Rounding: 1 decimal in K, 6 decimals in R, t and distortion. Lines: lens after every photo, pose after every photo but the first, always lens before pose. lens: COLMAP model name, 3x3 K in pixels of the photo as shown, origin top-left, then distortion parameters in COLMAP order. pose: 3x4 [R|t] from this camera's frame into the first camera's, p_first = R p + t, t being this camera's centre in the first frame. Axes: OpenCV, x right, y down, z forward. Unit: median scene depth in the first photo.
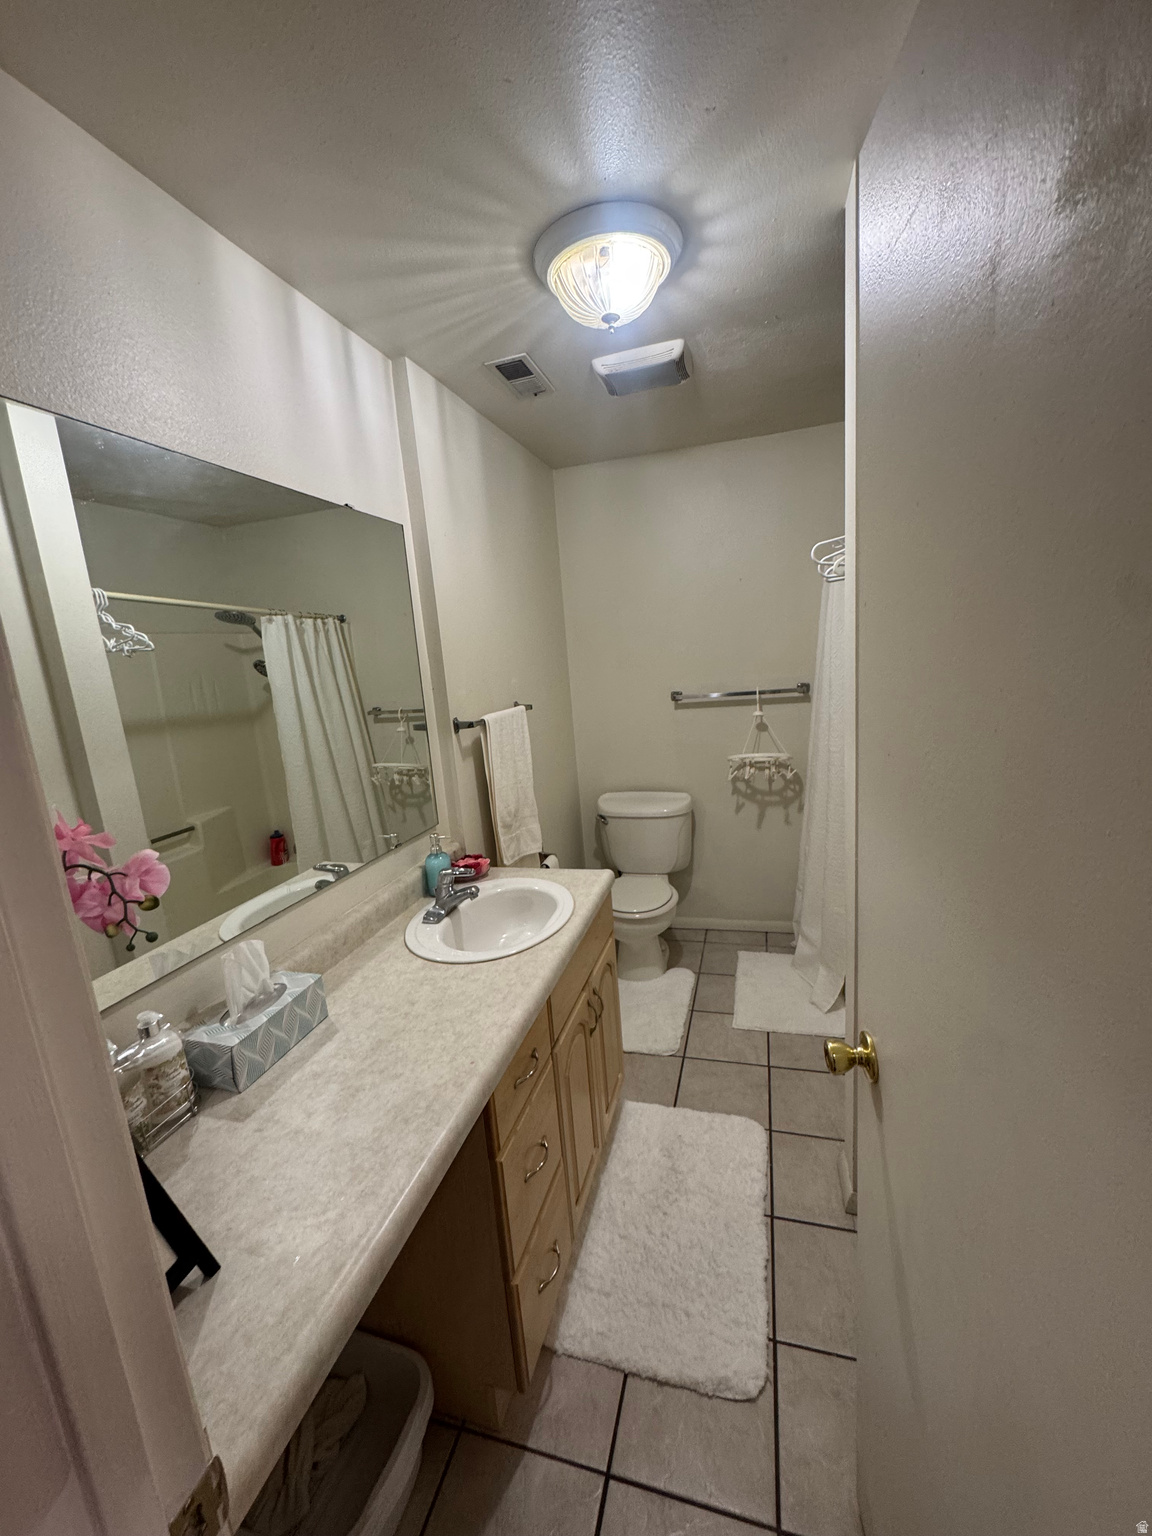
lens RADIAL K [[614.3, 0, 576.0], [0, 614.3, 768.0], [0, 0, 1]] dist [-0.001121, 0.000275]
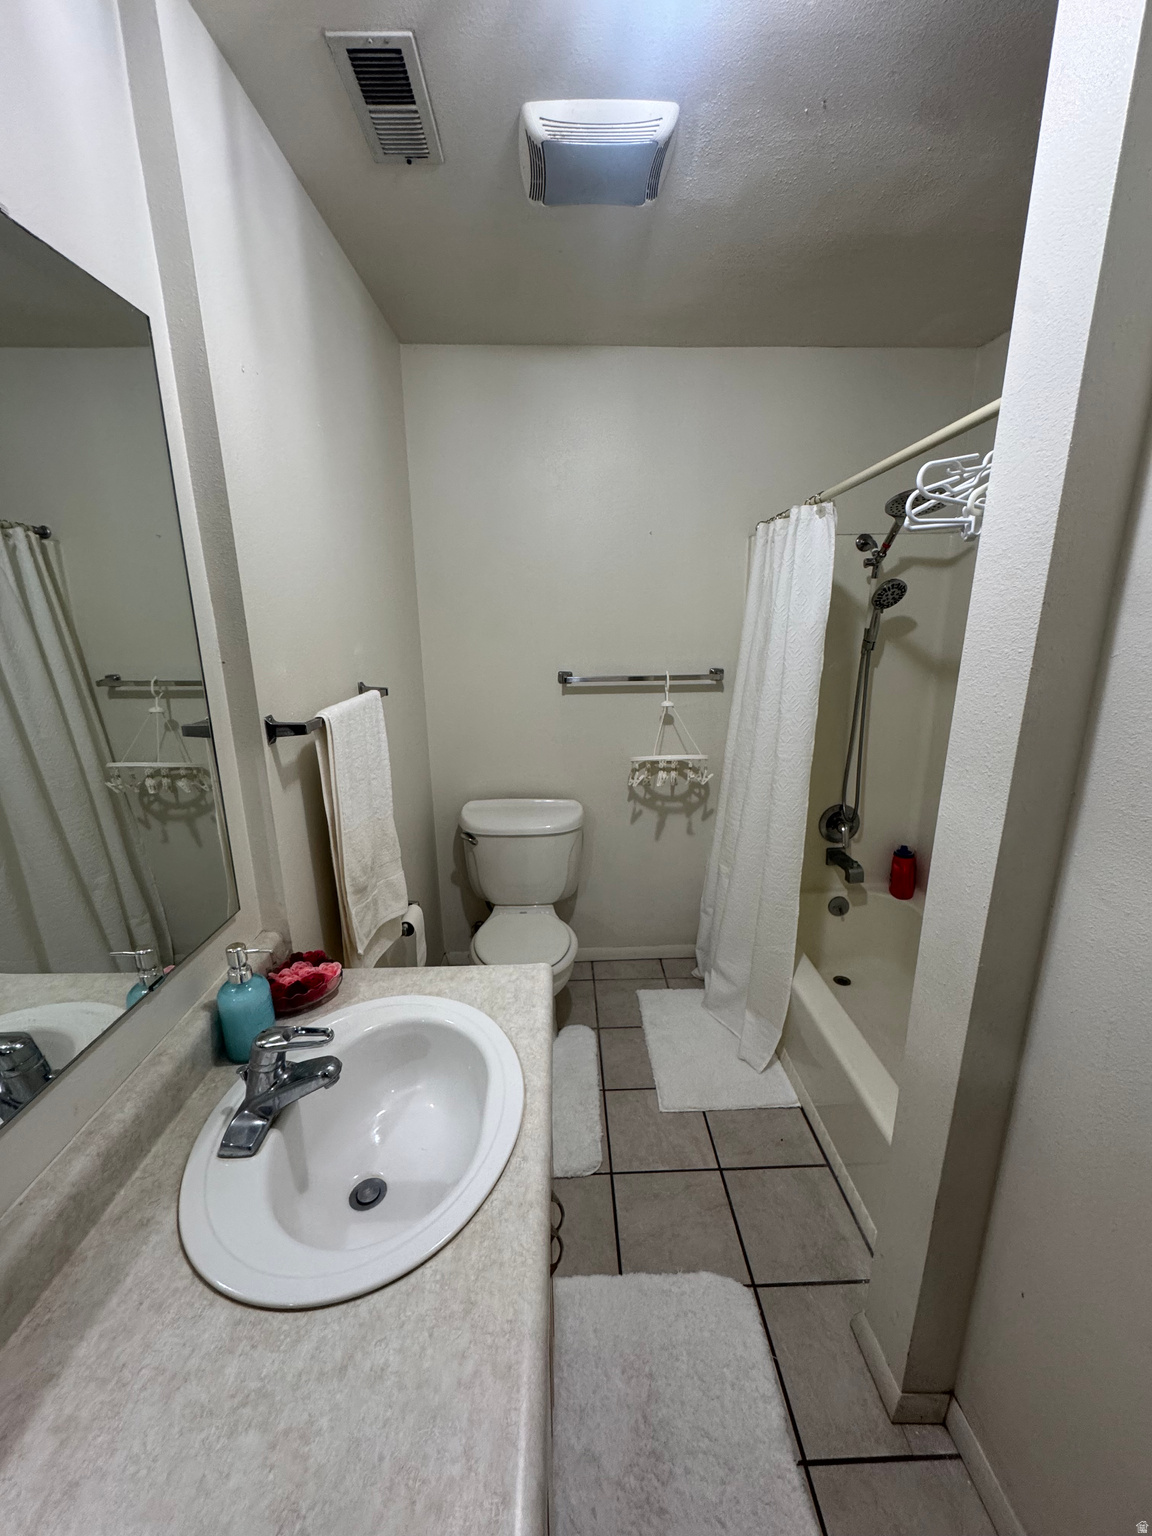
lens RADIAL K [[615.9, 0, 576.0], [0, 615.9, 768.0], [0, 0, 1]] dist [-0.002728, 0.000124]
pose [[0.949492, -0.009524, 0.313645, -0.074413], [-0.006667, 0.998701, 0.050508, -0.044438], [-0.313719, -0.050048, 0.948196, 0.264636]]
